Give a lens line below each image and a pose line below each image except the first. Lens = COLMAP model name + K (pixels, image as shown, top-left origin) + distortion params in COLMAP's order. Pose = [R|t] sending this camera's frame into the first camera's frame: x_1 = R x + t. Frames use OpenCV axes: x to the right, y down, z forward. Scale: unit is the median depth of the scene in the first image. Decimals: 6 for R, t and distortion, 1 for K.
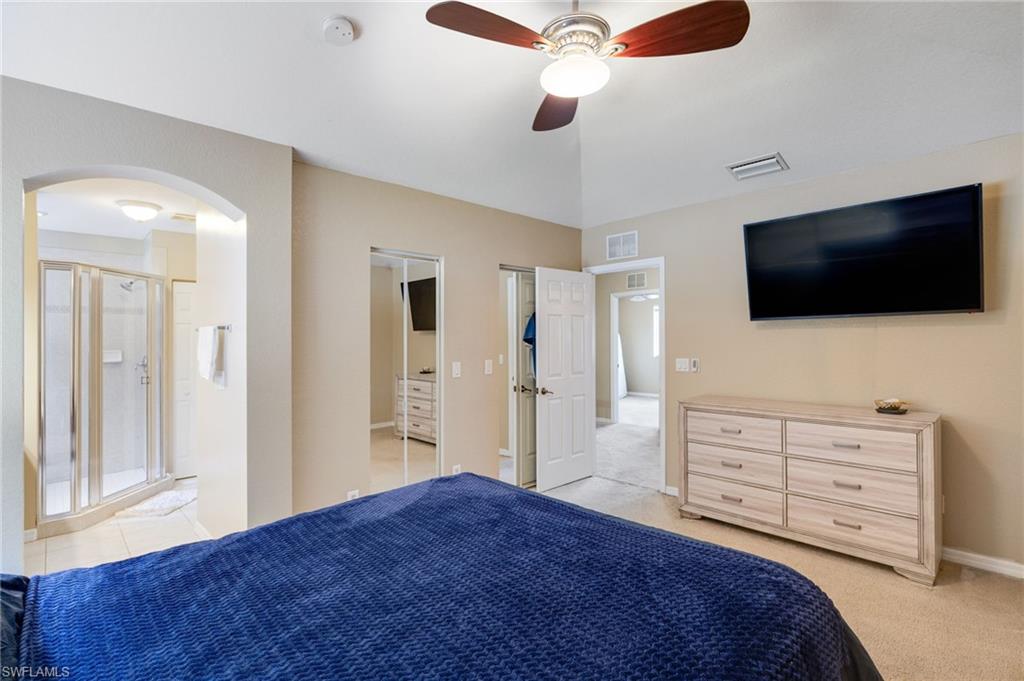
lens RADIAL K [[484.7, 0, 506.0], [0, 484.7, 337.9], [0, 0, 1]] dist [0.002541, 0.000338]
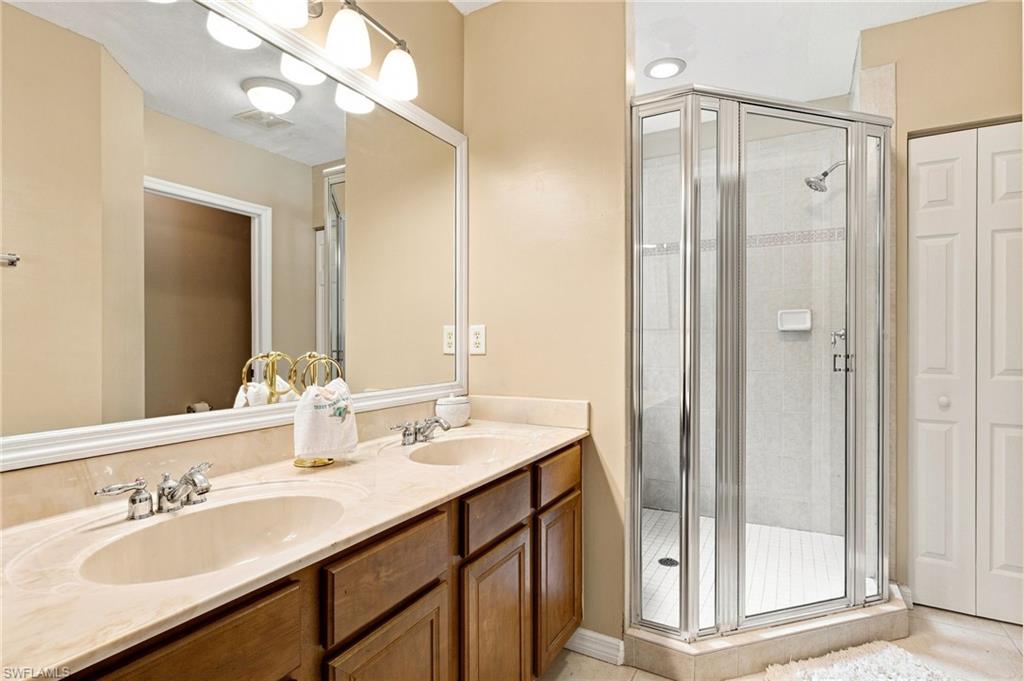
lens RADIAL K [[513.4, 0, 512.0], [0, 513.4, 340.5], [0, 0, 1]] dist [-0.000534, -0.000225]
pose [[0.306506, 0.009782, -0.951818, -0.377232], [0.004710, 0.999919, 0.011793, 0.057526], [0.951857, -0.008098, 0.306435, 0.549706]]
